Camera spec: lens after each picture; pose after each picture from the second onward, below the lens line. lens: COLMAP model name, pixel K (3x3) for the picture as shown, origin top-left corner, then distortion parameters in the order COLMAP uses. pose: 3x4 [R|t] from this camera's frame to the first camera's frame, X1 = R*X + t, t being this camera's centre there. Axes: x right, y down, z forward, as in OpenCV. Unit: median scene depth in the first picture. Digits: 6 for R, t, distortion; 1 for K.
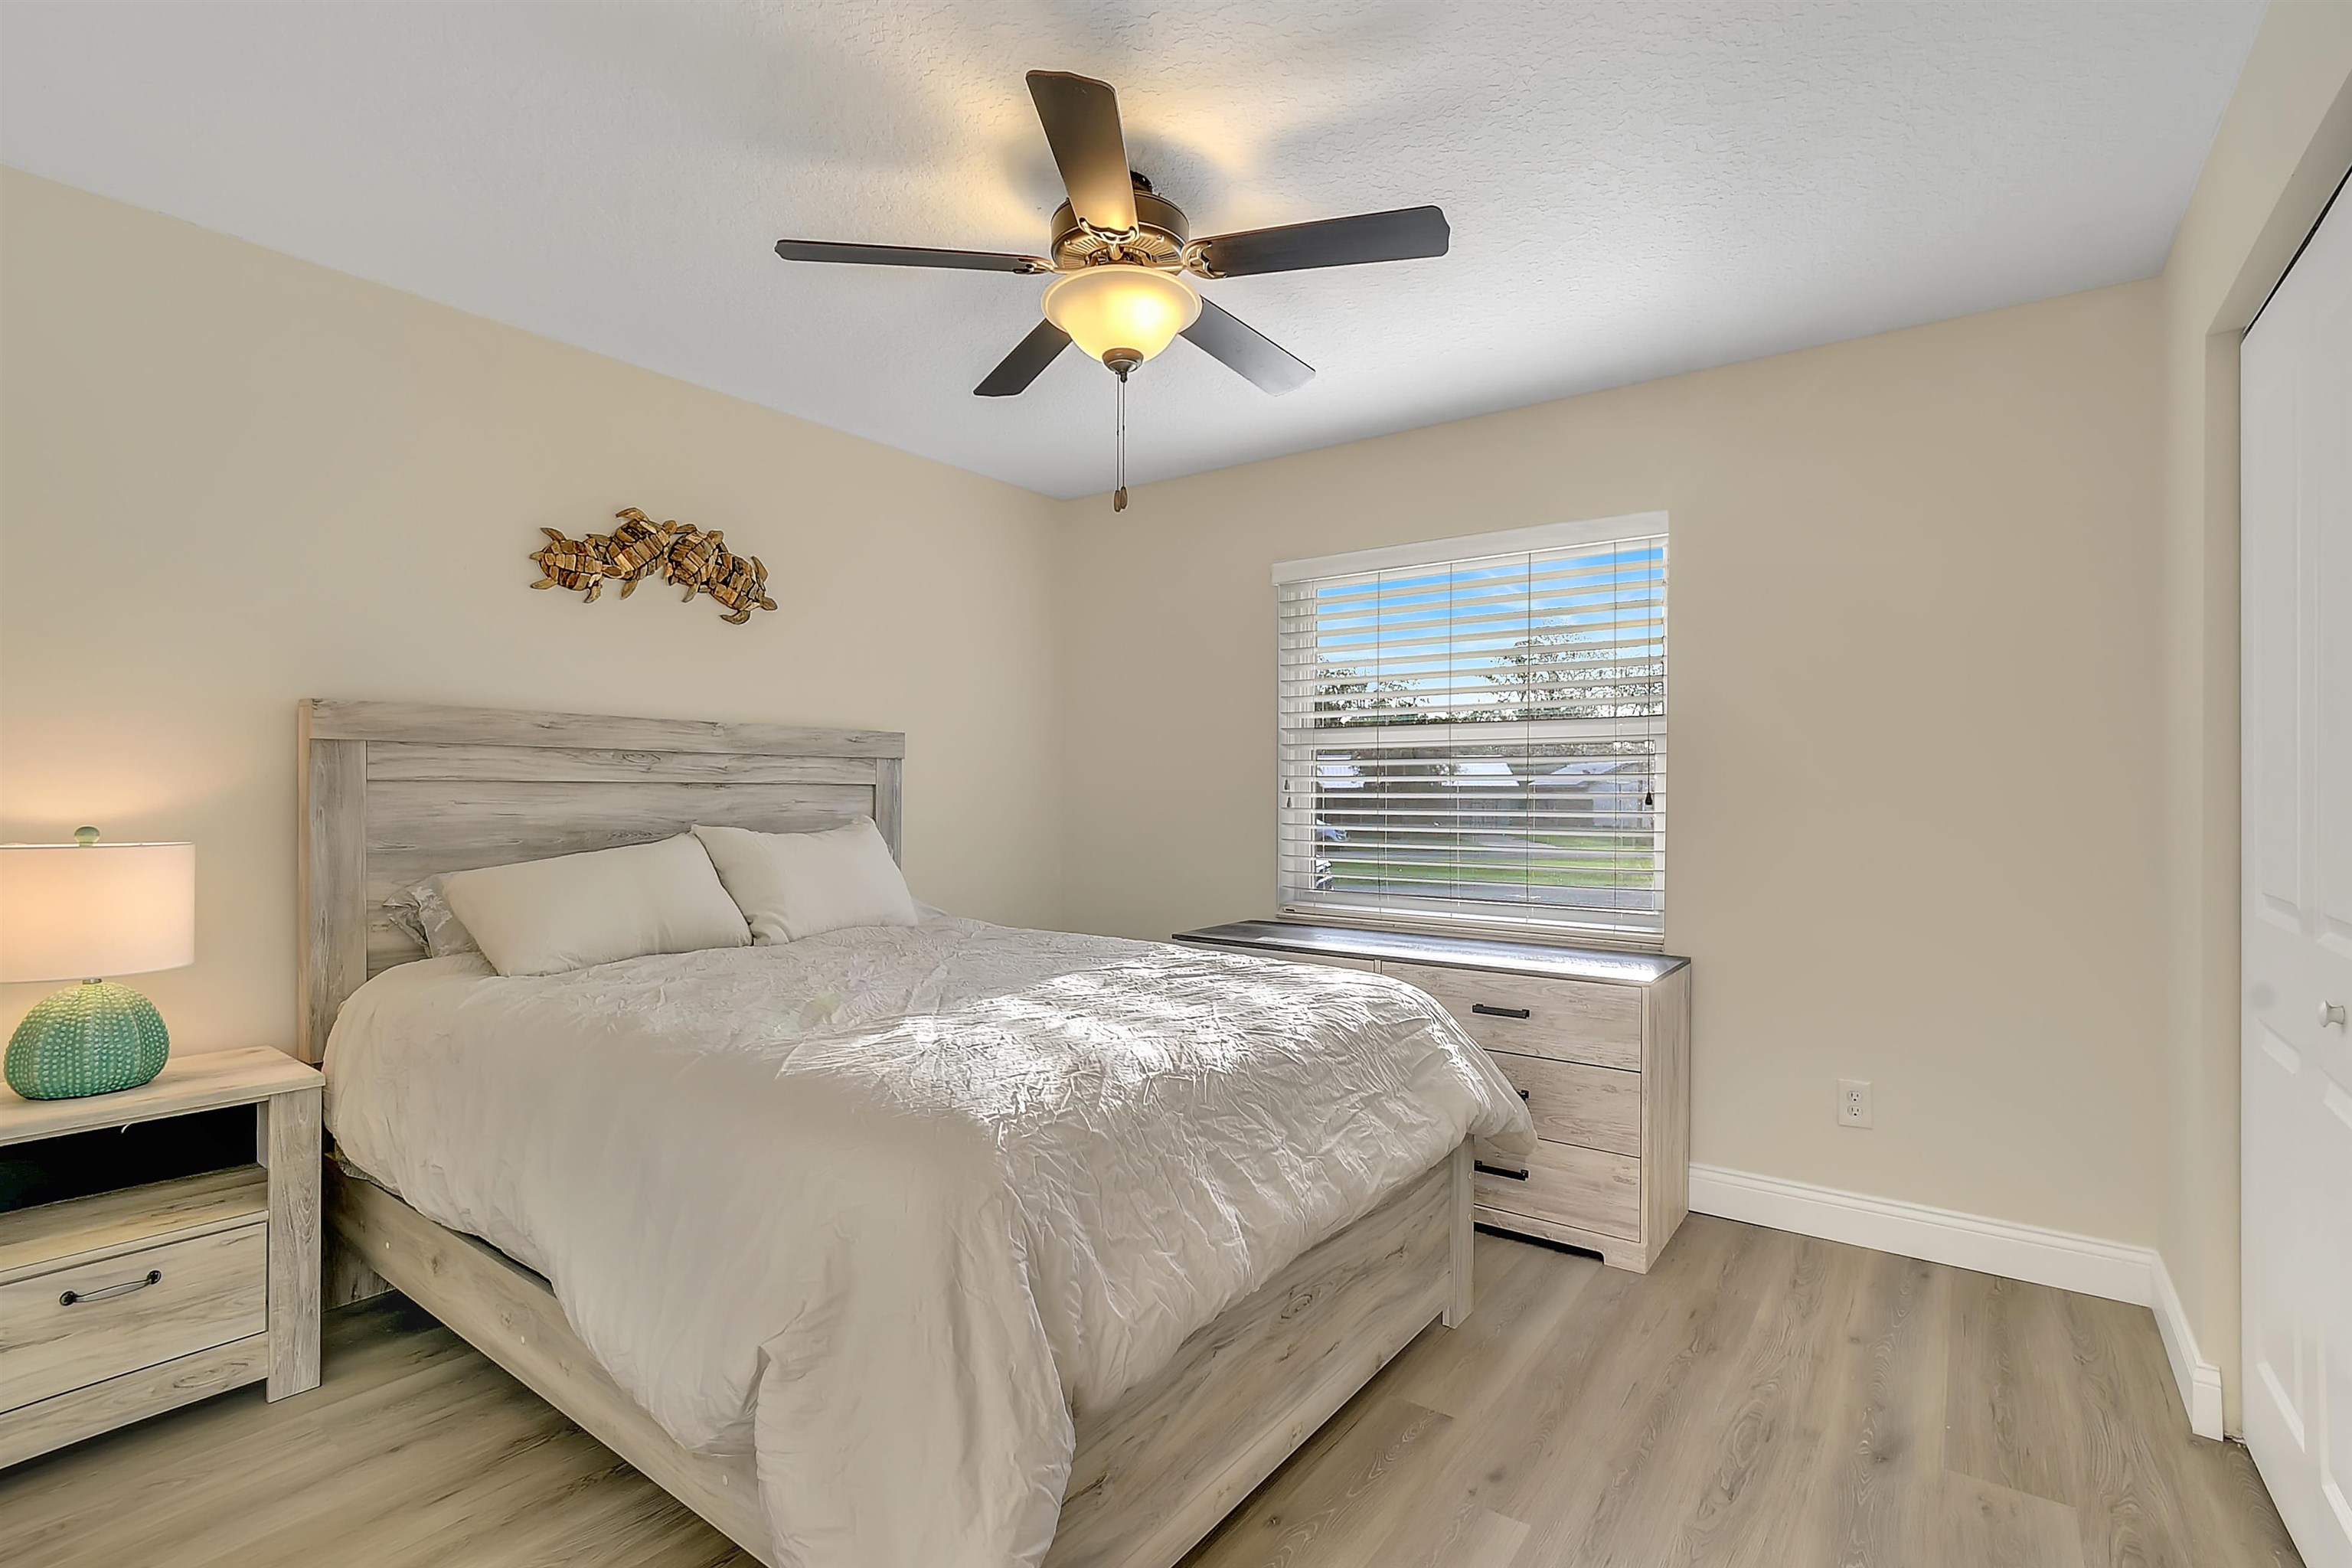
lens RADIAL K [[1082.0, 0, 1195.4], [0, 1082.0, 789.0], [0, 0, 1]] dist [-0.002942, 0.000316]
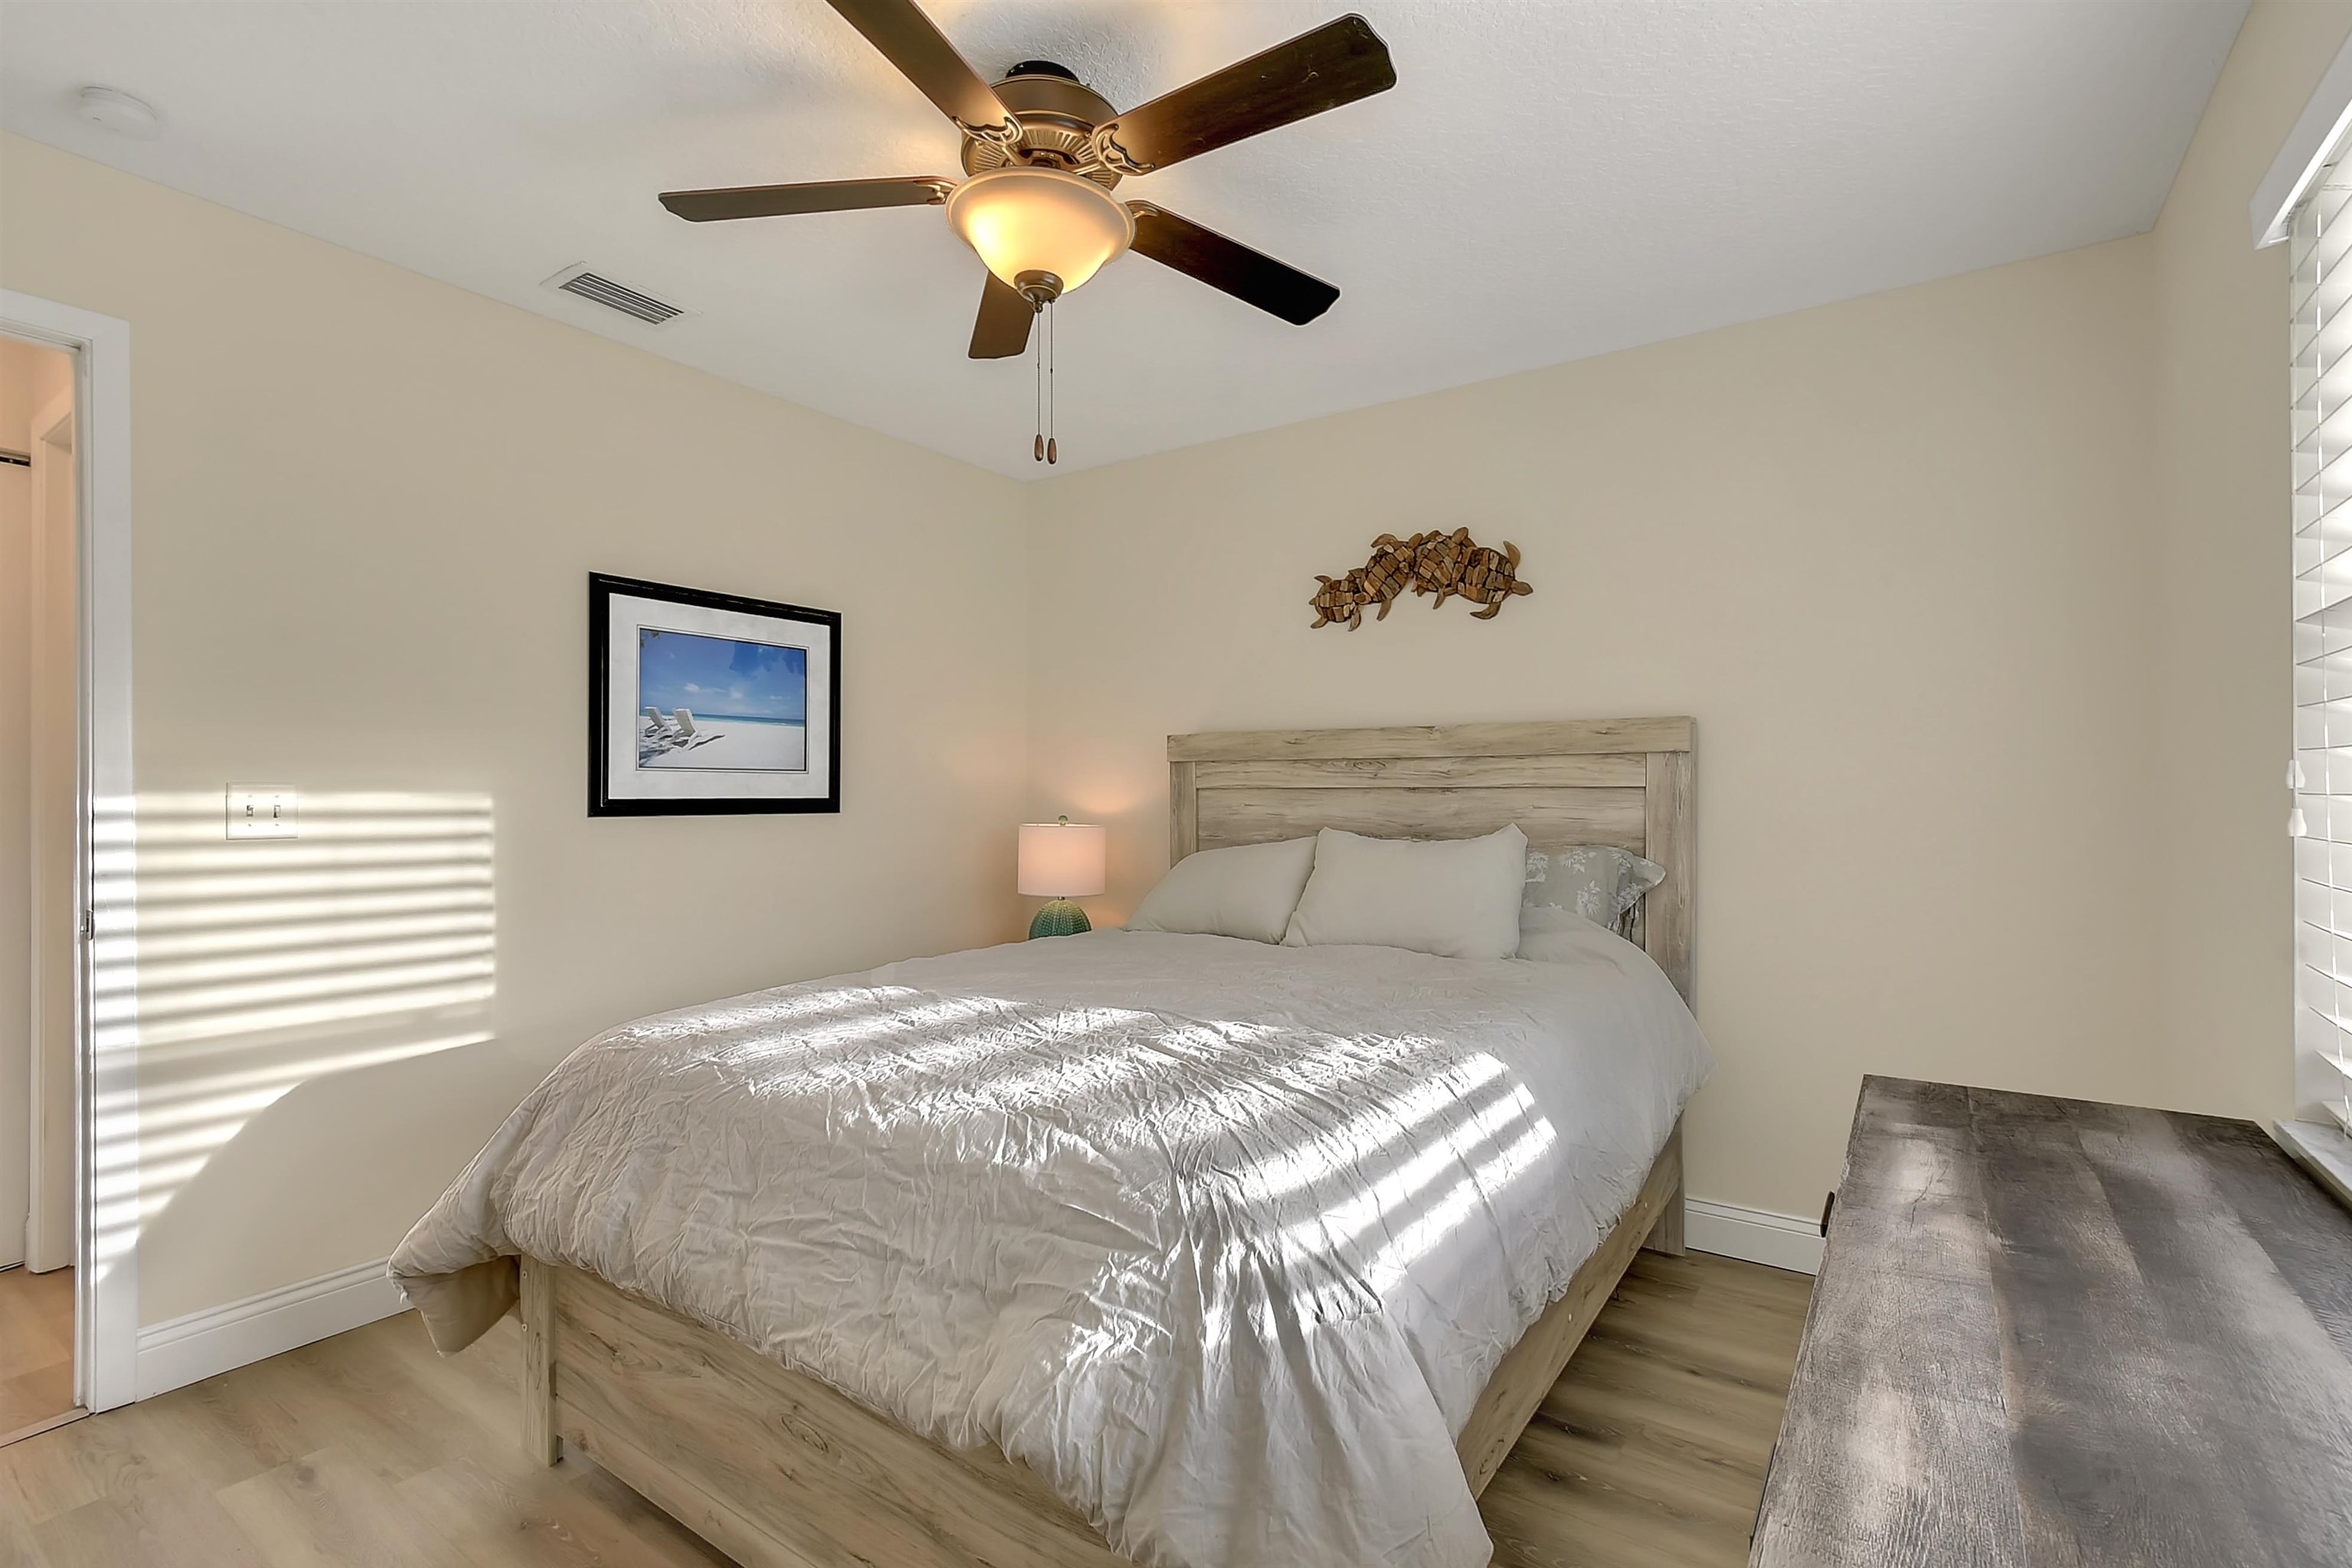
lens RADIAL K [[1082.0, 0, 1181.0], [0, 1082.0, 784.3], [0, 0, 1]] dist [-0.002942, 0.000316]
pose [[0.024480, -0.012440, -0.999623, 0.554815], [0.000584, 0.999923, -0.012430, 0.003736], [0.999700, -0.000279, 0.024486, 0.770925]]
